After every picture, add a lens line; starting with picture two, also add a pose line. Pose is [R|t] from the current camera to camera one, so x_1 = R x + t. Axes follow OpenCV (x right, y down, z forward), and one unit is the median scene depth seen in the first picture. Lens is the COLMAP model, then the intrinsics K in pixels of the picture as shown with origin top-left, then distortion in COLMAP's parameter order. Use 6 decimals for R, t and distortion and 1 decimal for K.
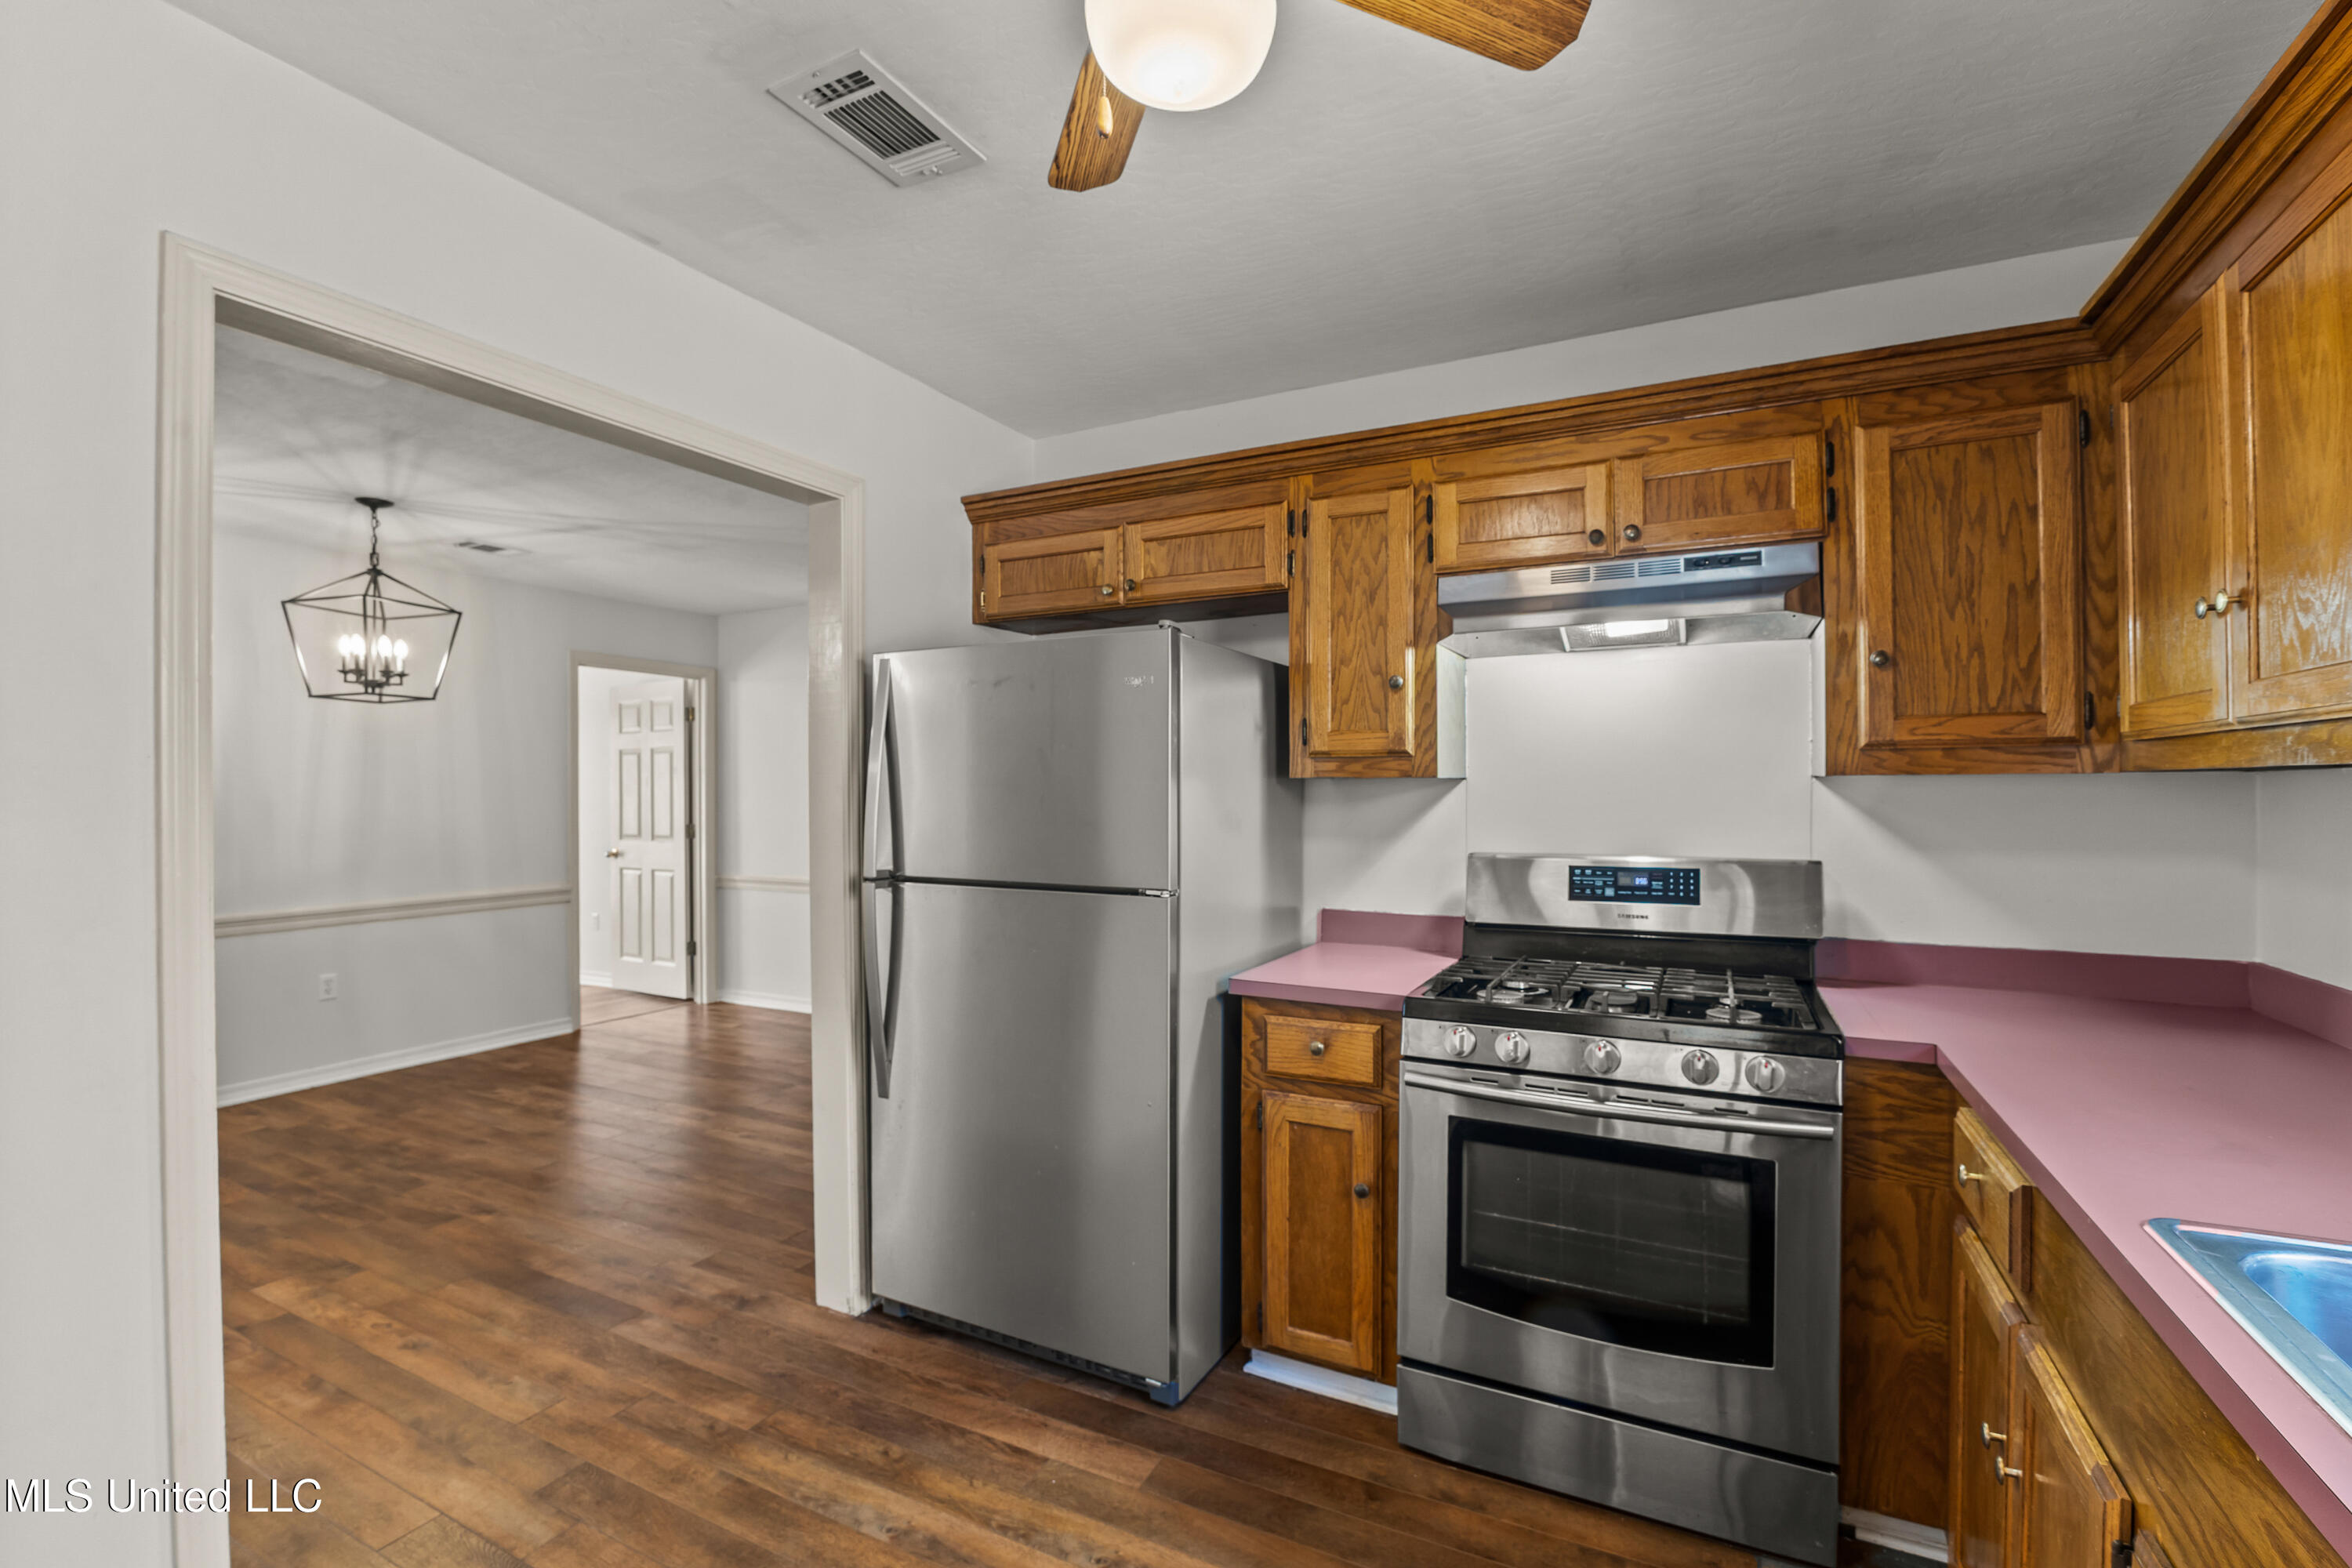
lens RADIAL K [[1026.7, 0, 1173.5], [0, 1026.7, 790.9], [0, 0, 1]] dist [0.006772, -0.001658]
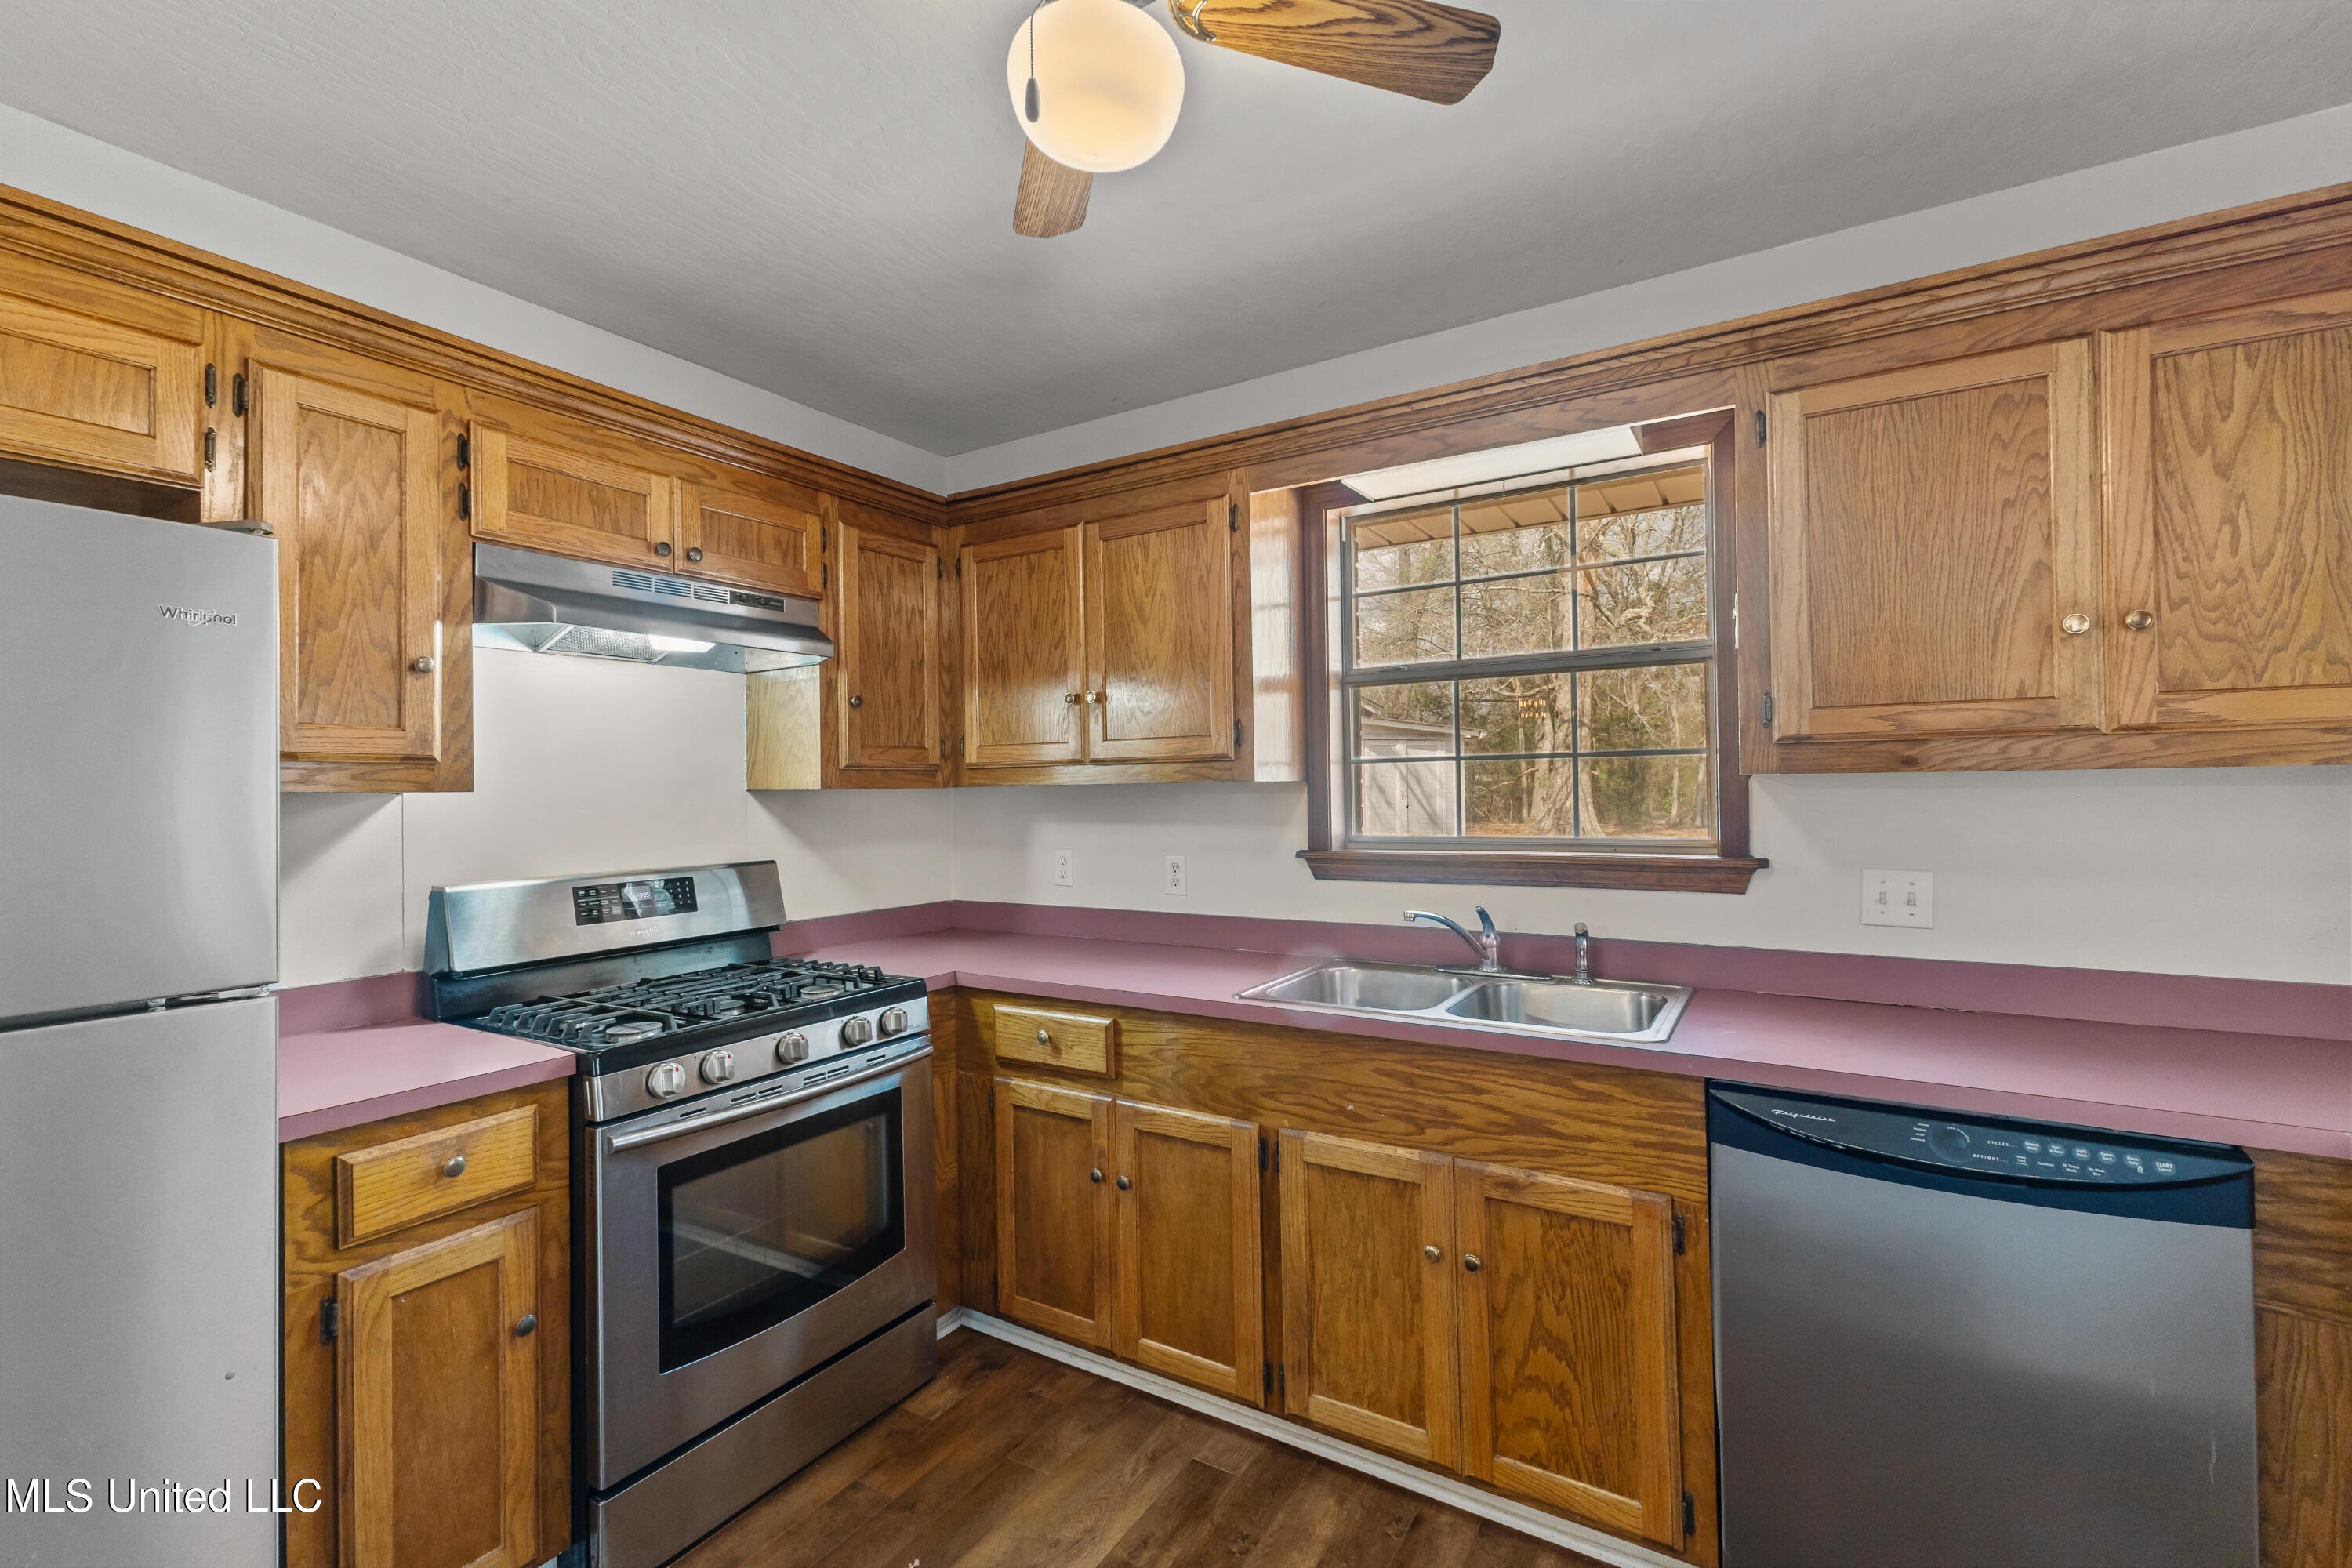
lens RADIAL K [[1026.7, 0, 1192.6], [0, 1026.7, 781.6], [0, 0, 1]] dist [0.006772, -0.001658]
pose [[0.071394, 0.010458, 0.997393, -0.502442], [0.020047, 0.999728, -0.011917, -0.000018], [-0.997247, 0.020846, 0.071165, 0.394564]]
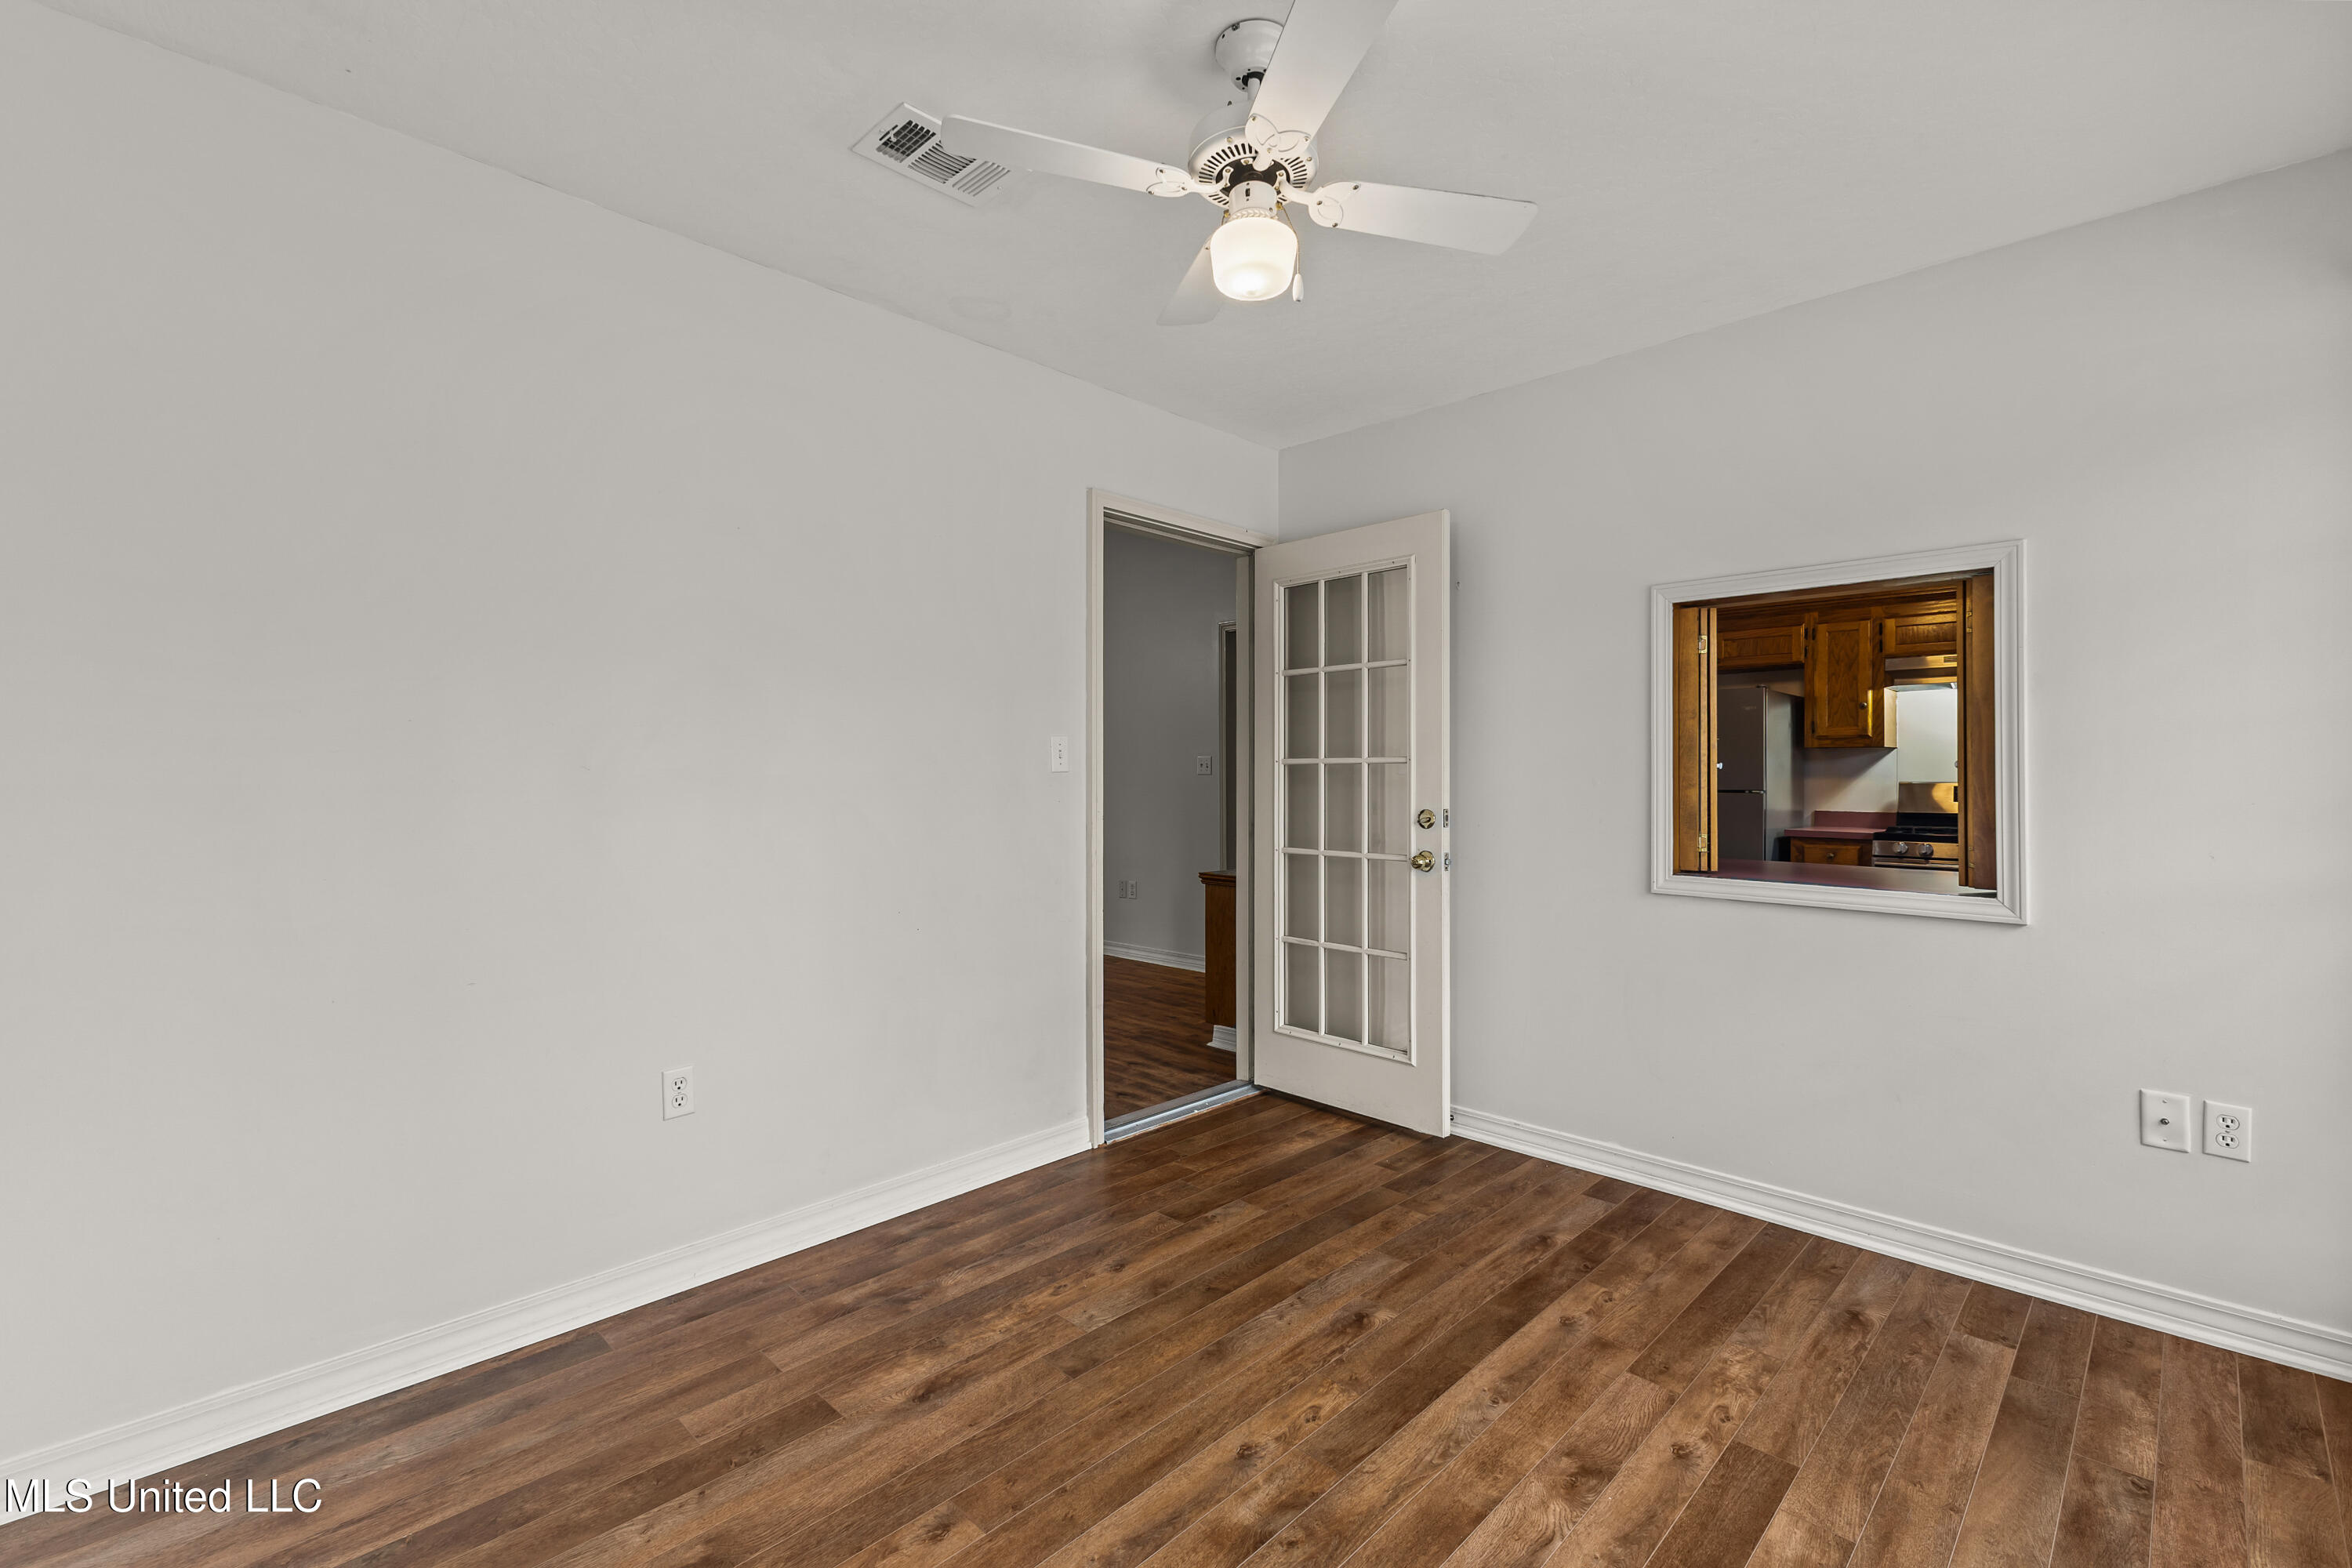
lens RADIAL K [[1026.7, 0, 1168.5], [0, 1026.7, 775.0], [0, 0, 1]] dist [0.006772, -0.001658]
pose [[0.952257, 0.000705, -0.305296, -0.562494], [0.003300, 0.999915, 0.012603, 0.015182], [0.305279, -0.013009, 0.952174, -1.674852]]
